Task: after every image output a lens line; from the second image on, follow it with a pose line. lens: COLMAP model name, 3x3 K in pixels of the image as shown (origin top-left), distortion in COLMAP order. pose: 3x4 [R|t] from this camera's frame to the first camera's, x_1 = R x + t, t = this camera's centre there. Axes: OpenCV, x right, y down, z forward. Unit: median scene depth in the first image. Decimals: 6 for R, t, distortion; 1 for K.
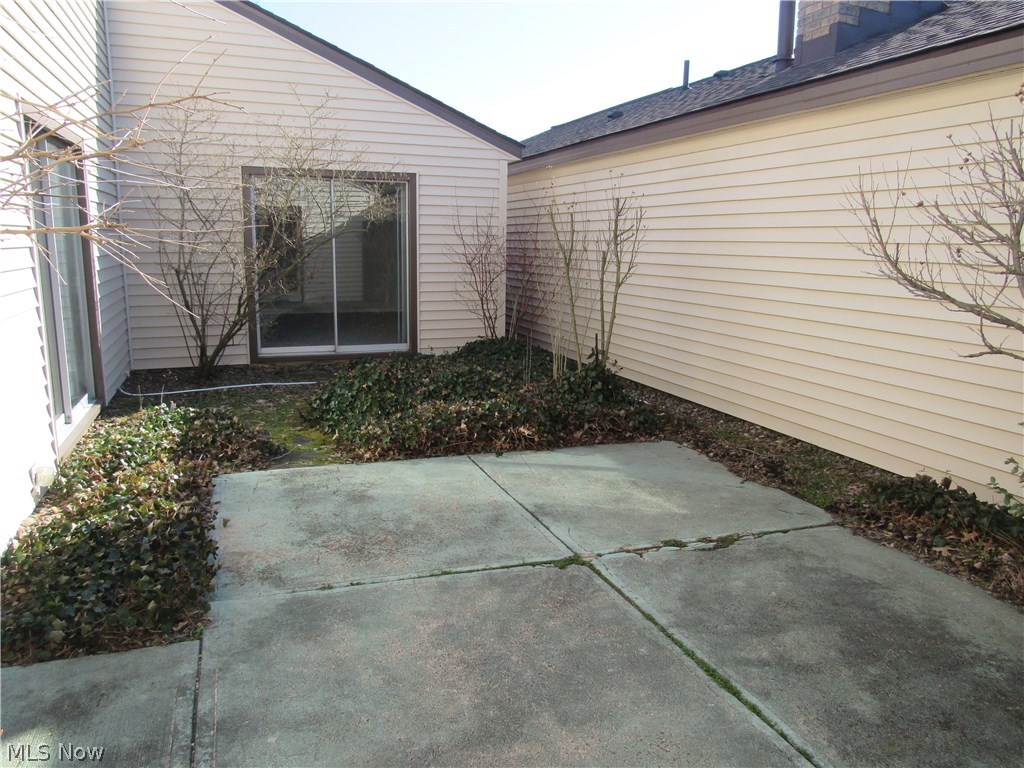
lens RADIAL K [[728.2, 0, 509.0], [0, 728.2, 383.6], [0, 0, 1]] dist [-0.028974, 0.003881]
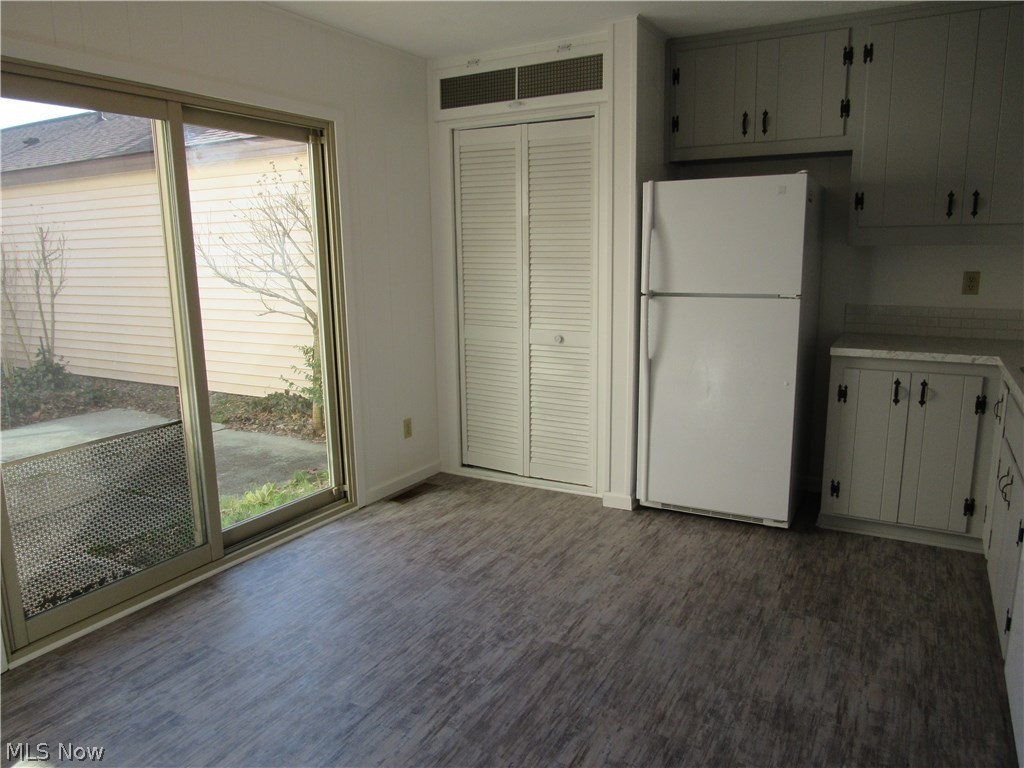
lens RADIAL K [[728.2, 0, 511.5], [0, 728.2, 391.3], [0, 0, 1]] dist [-0.028974, 0.003881]
pose [[0.768612, -0.157402, 0.620049, -0.037032], [0.153984, 0.986281, 0.059493, 0.075329], [-0.620907, 0.049751, 0.782304, -0.456872]]
